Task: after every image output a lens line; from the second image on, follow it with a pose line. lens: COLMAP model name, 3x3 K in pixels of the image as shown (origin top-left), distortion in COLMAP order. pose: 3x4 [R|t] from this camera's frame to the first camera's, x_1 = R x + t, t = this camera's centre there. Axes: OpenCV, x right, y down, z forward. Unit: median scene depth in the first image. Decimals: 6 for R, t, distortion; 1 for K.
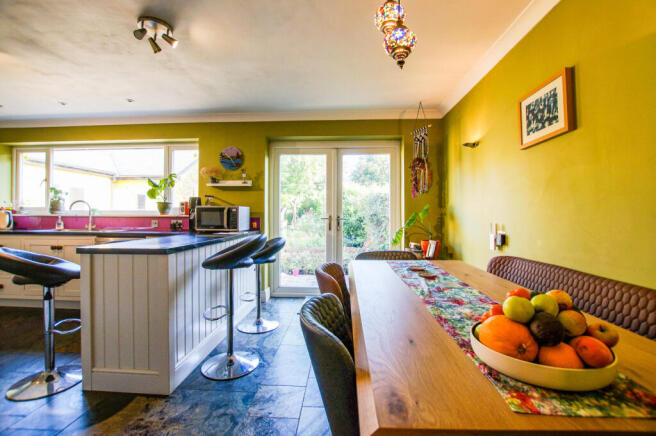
lens RADIAL K [[297.4, 0, 326.2], [0, 297.4, 216.2], [0, 0, 1]] dist [-0.033367, 0.000467]
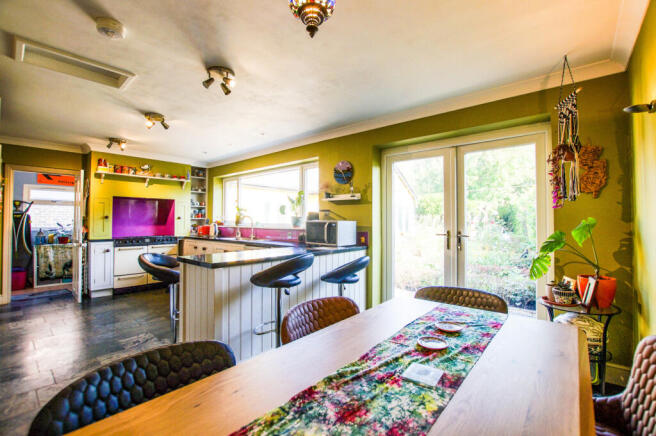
lens RADIAL K [[297.4, 0, 326.2], [0, 297.4, 216.2], [0, 0, 1]] dist [-0.033367, 0.000467]
pose [[0.789638, -0.012123, -0.613453, 0.251749], [-0.002583, 0.999730, -0.023081, -0.023858], [0.613568, 0.019810, 0.789394, 0.174666]]
